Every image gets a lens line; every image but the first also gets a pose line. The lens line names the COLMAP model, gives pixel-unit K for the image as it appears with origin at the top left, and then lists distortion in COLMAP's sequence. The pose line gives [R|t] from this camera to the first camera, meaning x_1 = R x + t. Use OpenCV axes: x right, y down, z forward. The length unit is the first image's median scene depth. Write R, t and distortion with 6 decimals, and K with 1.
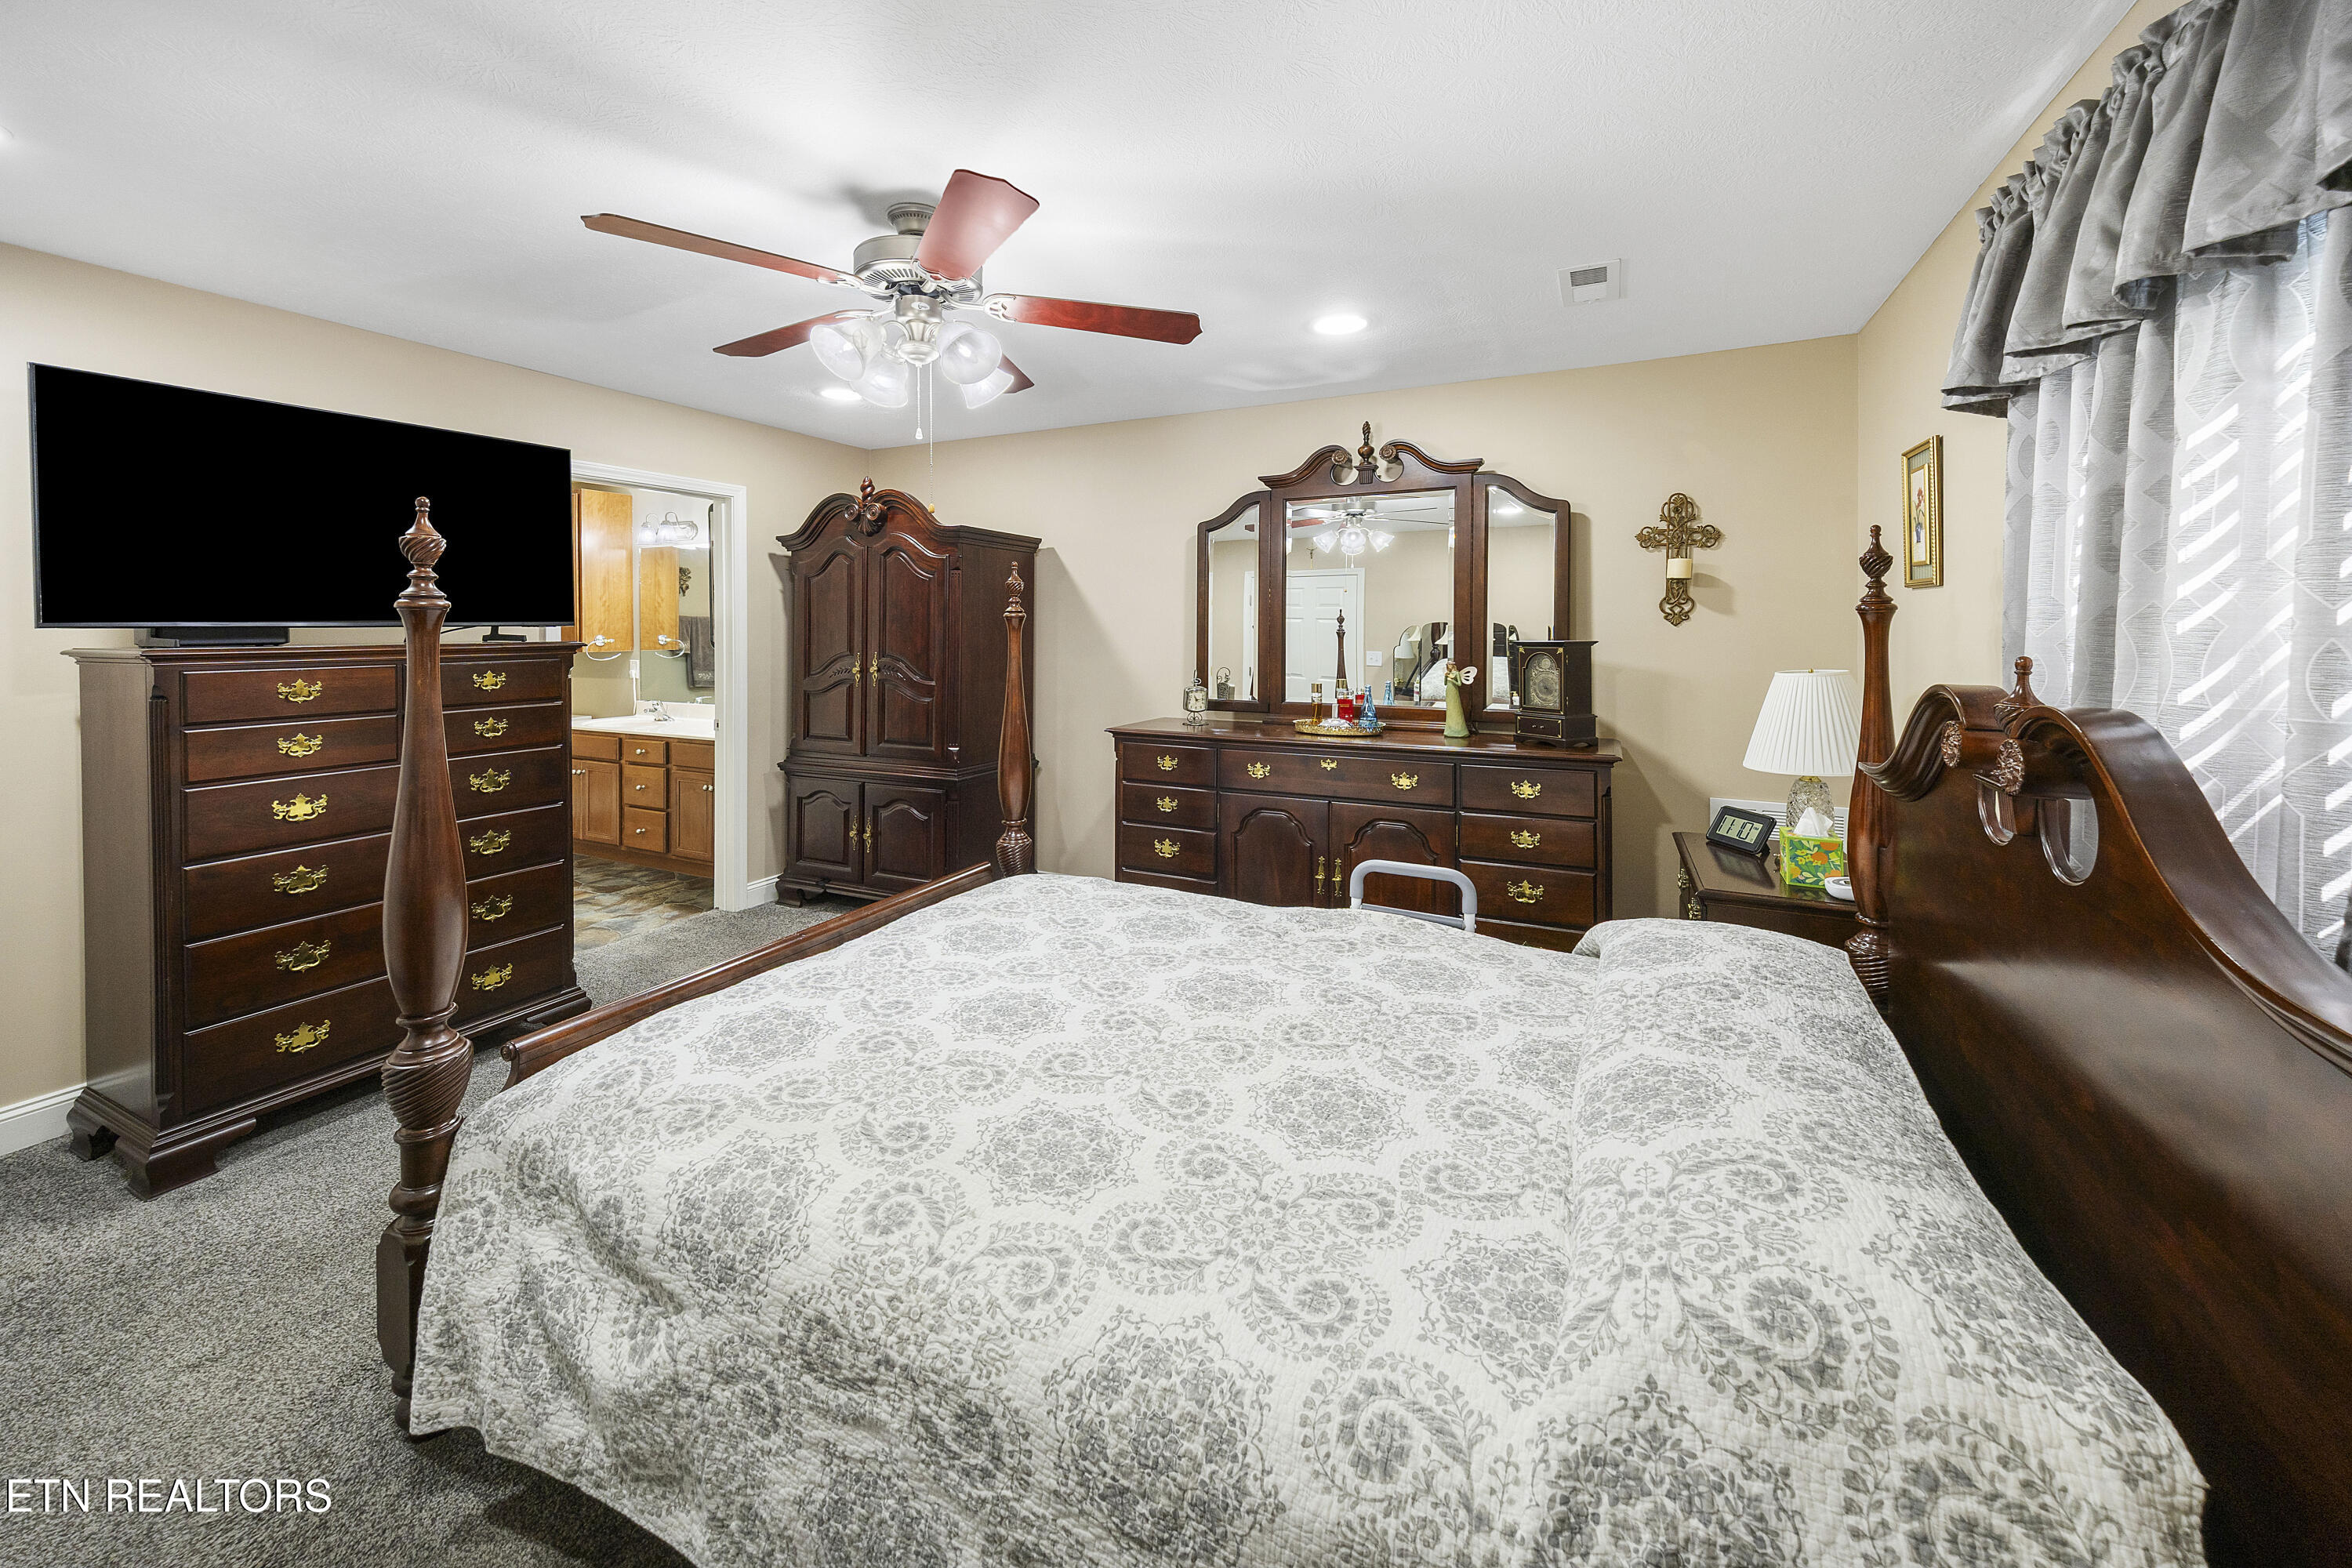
lens RADIAL K [[908.4, 0, 1165.5], [0, 908.4, 790.4], [0, 0, 1]] dist [-0.000796, -0.000189]
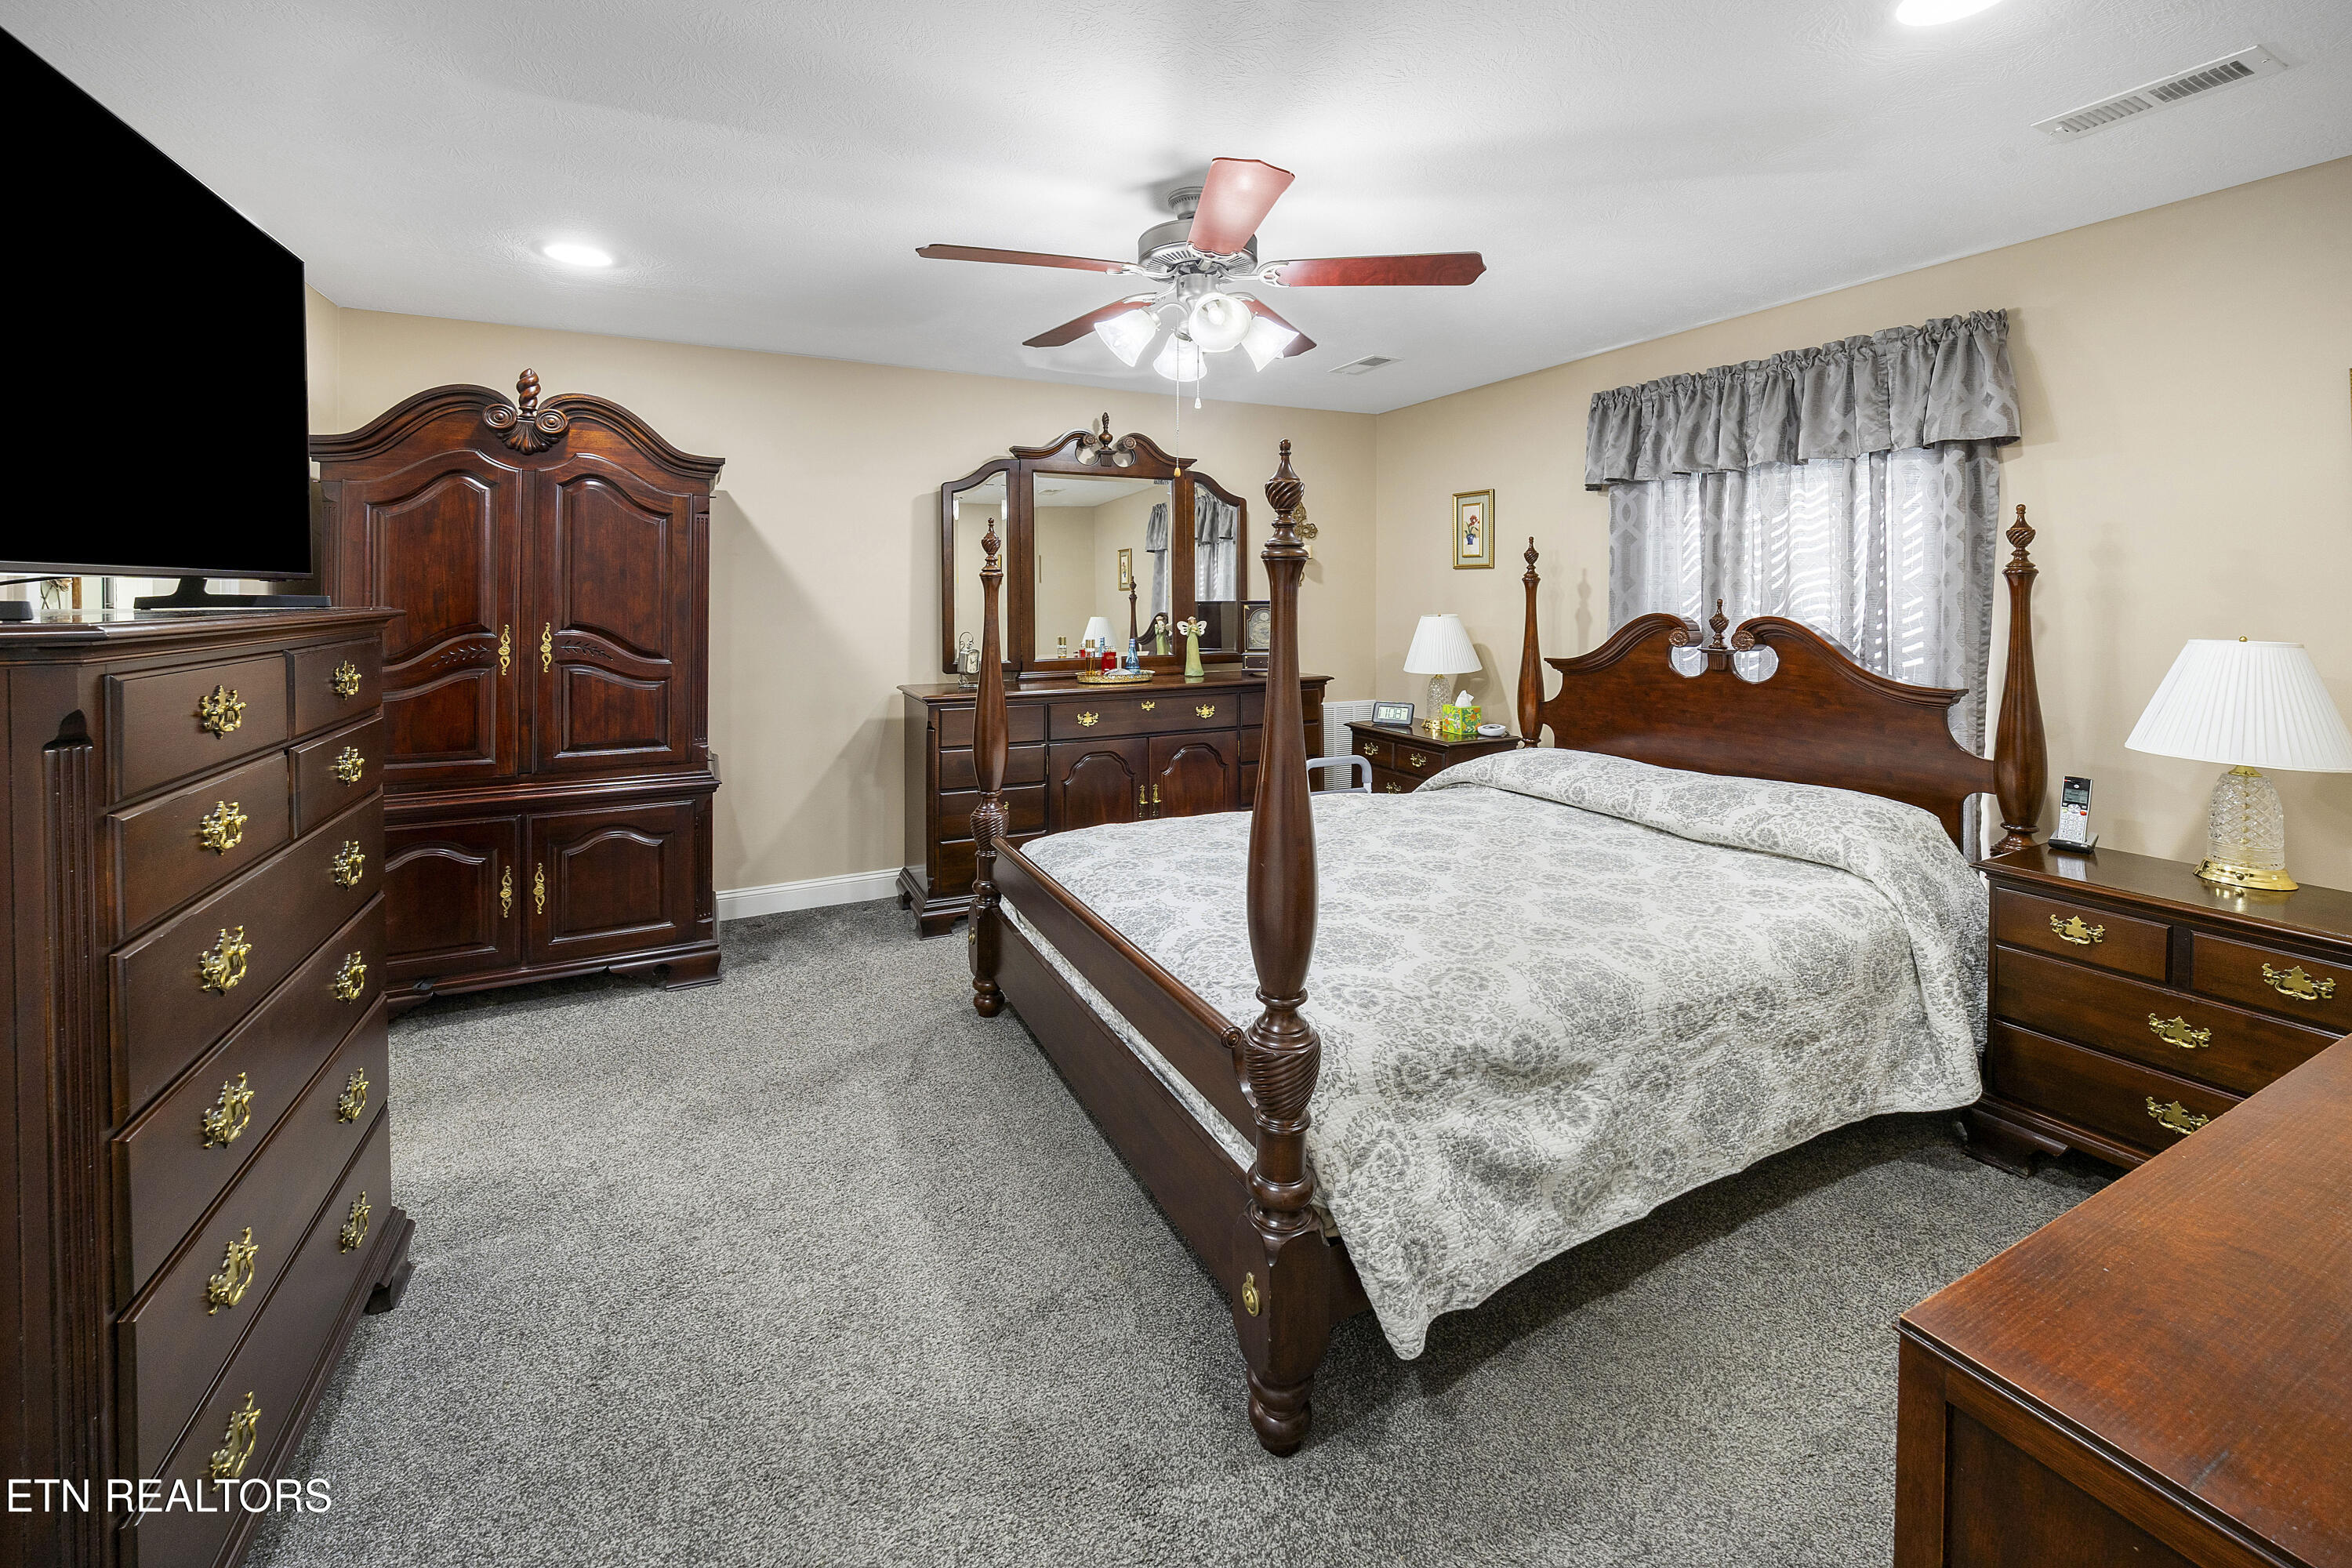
lens RADIAL K [[921.2, 0, 1176.0], [0, 921.2, 784.0], [0, 0, 1]] dist [0.000355, -0.000027]
pose [[0.602263, -0.159945, 0.782110, -1.236120], [0.141835, 0.985575, 0.092335, -0.054909], [-0.785596, 0.055320, 0.616261, 0.380733]]
